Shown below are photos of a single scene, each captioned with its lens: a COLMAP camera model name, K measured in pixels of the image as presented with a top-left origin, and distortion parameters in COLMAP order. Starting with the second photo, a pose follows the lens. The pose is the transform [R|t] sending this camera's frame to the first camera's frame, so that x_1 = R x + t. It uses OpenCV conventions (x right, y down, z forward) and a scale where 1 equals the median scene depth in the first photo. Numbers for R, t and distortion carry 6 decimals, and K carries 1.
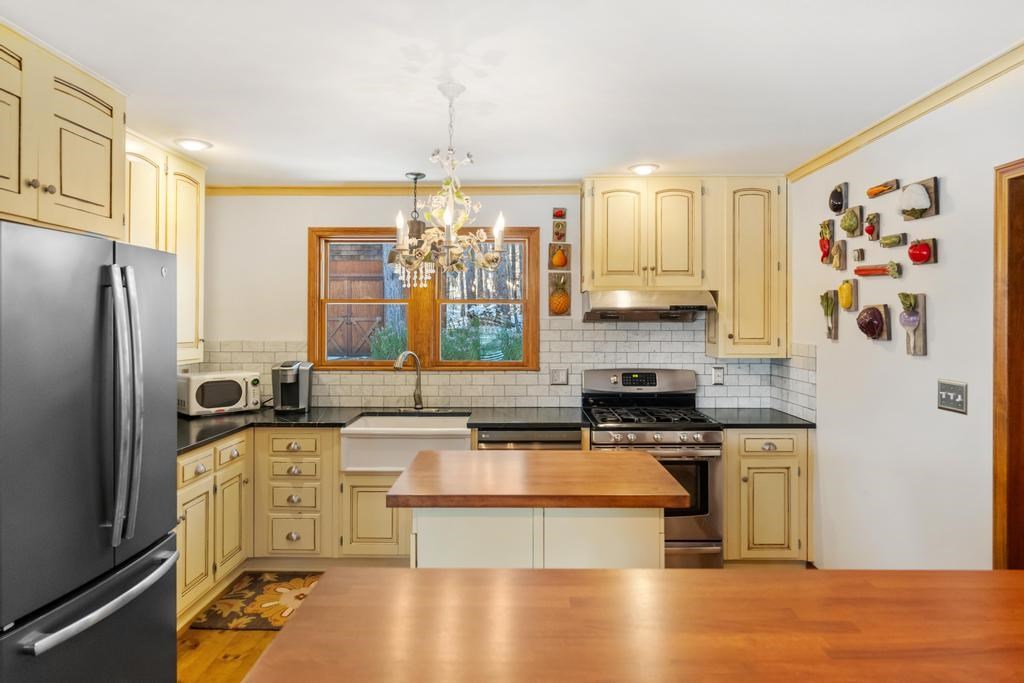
lens RADIAL K [[629.6, 0, 513.0], [0, 629.6, 330.9], [0, 0, 1]] dist [-0.004232, 0.000623]
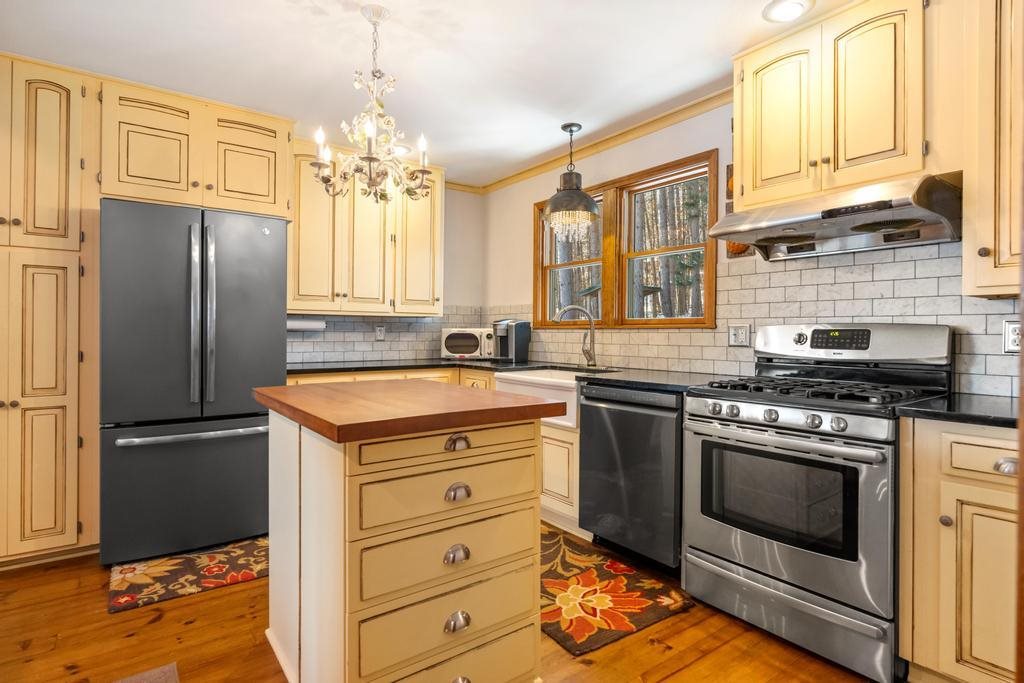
lens RADIAL K [[534.4, 0, 512.0], [0, 534.4, 338.8], [0, 0, 1]] dist [-0.000466, -0.000876]
pose [[0.602894, 0.012172, -0.797729, 0.451045], [-0.014750, 0.999883, 0.004109, 0.082124], [0.797685, 0.009289, 0.603002, 0.408925]]
